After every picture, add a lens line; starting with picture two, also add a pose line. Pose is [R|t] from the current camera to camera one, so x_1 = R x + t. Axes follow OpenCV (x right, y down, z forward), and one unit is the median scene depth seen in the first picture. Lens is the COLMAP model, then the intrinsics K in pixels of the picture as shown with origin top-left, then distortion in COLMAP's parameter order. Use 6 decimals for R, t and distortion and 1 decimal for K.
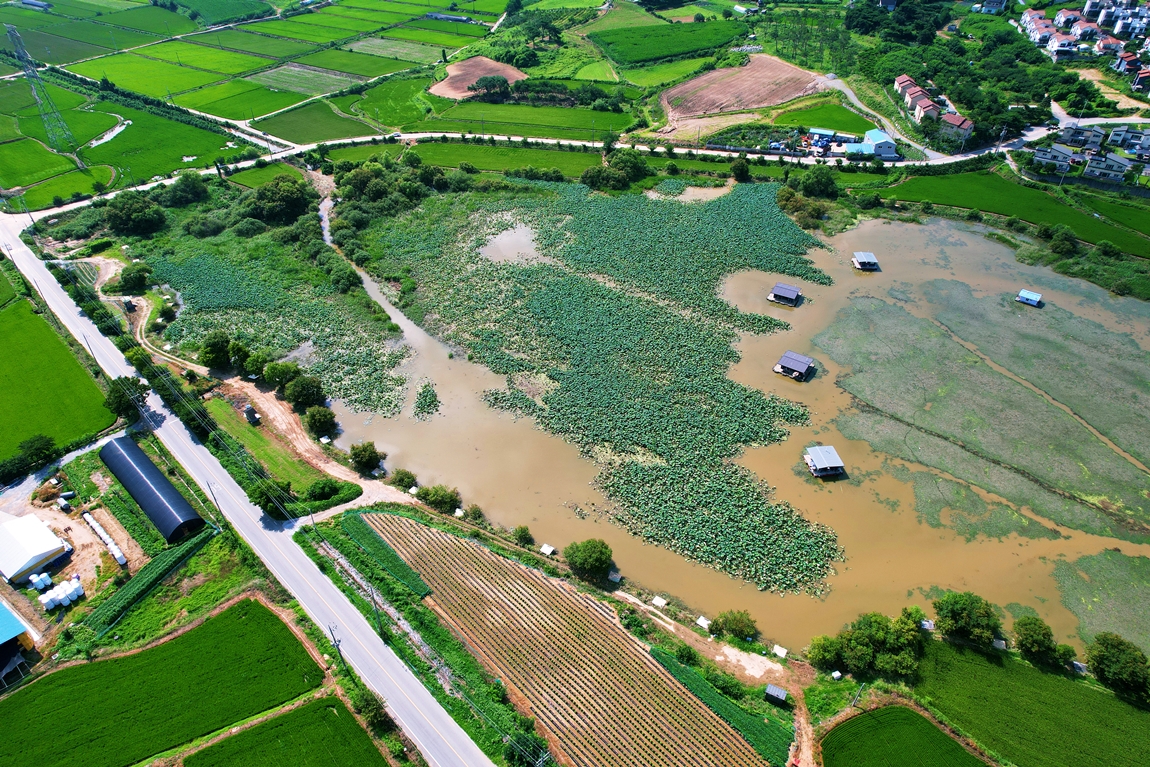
lens RADIAL K [[728.2, 0, 575.0], [0, 728.2, 383.5], [0, 0, 1]] dist [-0.098766, 0.085268]
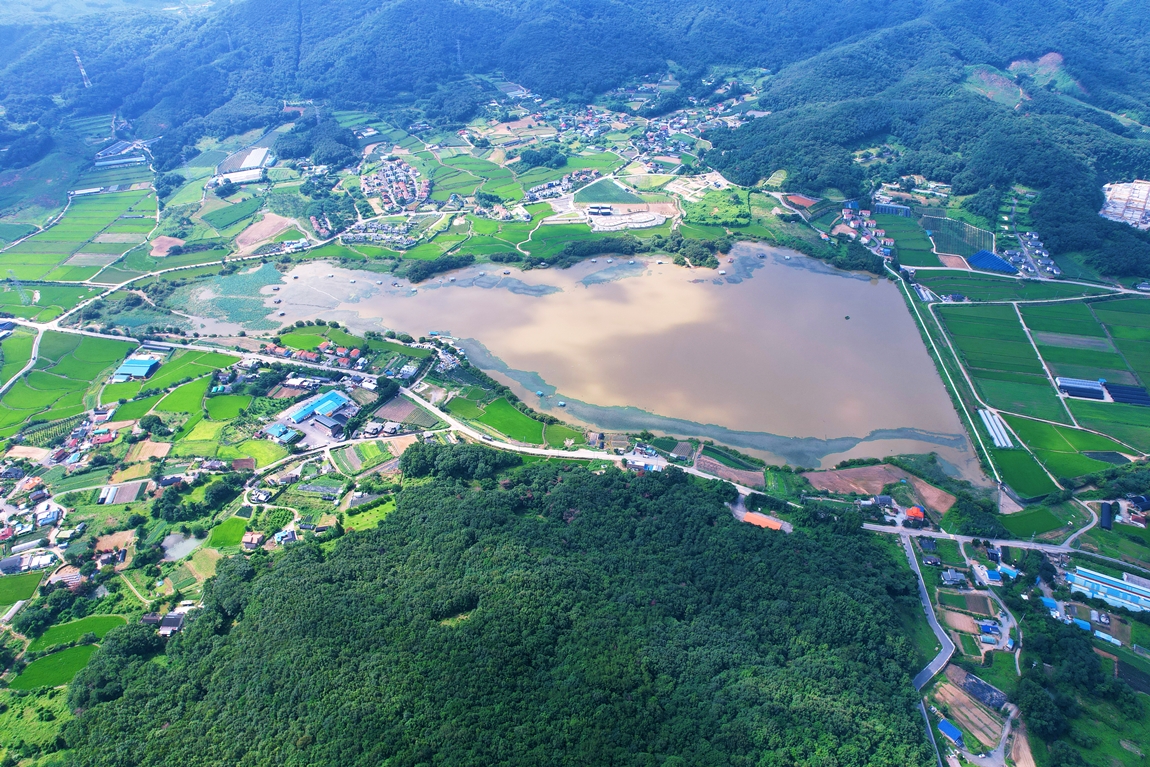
lens RADIAL K [[728.2, 0, 575.0], [0, 728.2, 383.5], [0, 0, 1]] dist [-0.098766, 0.085268]
pose [[0.861535, -0.298760, 0.410487, -0.082552], [0.314798, 0.948692, 0.029772, 0.686125], [-0.398320, 0.103571, 0.911380, -2.879420]]
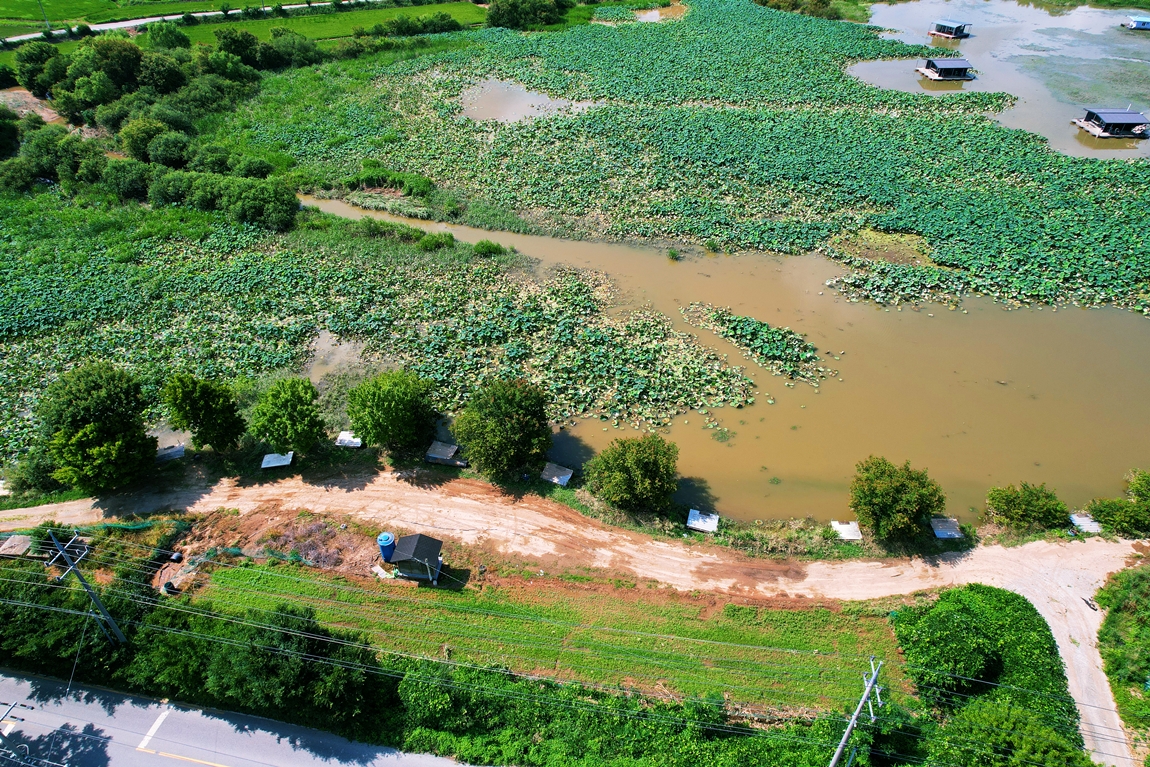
lens RADIAL K [[728.2, 0, 575.0], [0, 728.2, 383.5], [0, 0, 1]] dist [-0.098766, 0.085268]
pose [[0.836774, -0.339662, 0.429464, -0.306814], [0.333986, 0.938152, 0.091238, -0.017530], [-0.433893, 0.067089, 0.898463, 0.434121]]
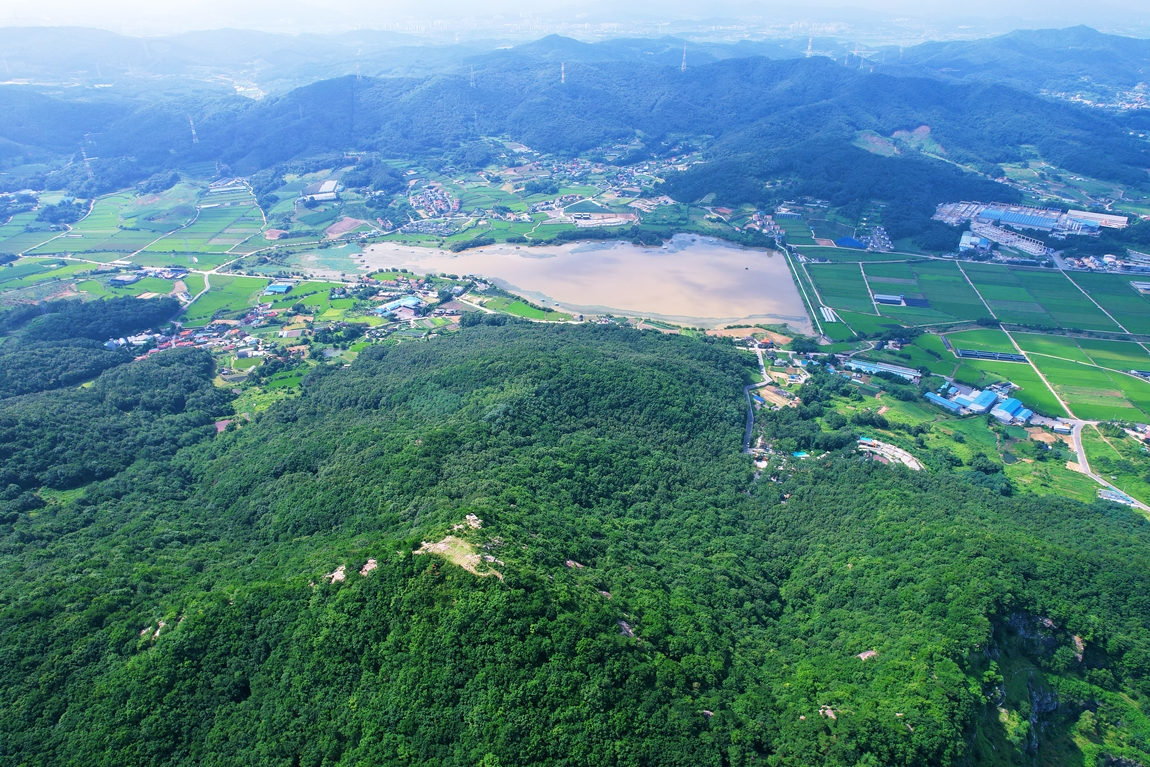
lens RADIAL K [[728.2, 0, 575.0], [0, 728.2, 383.5], [0, 0, 1]] dist [-0.098766, 0.085268]
pose [[0.854389, -0.242437, 0.459612, -1.019977], [0.314404, 0.945406, -0.085773, 1.661154], [-0.413726, 0.217788, 0.883968, -4.107996]]
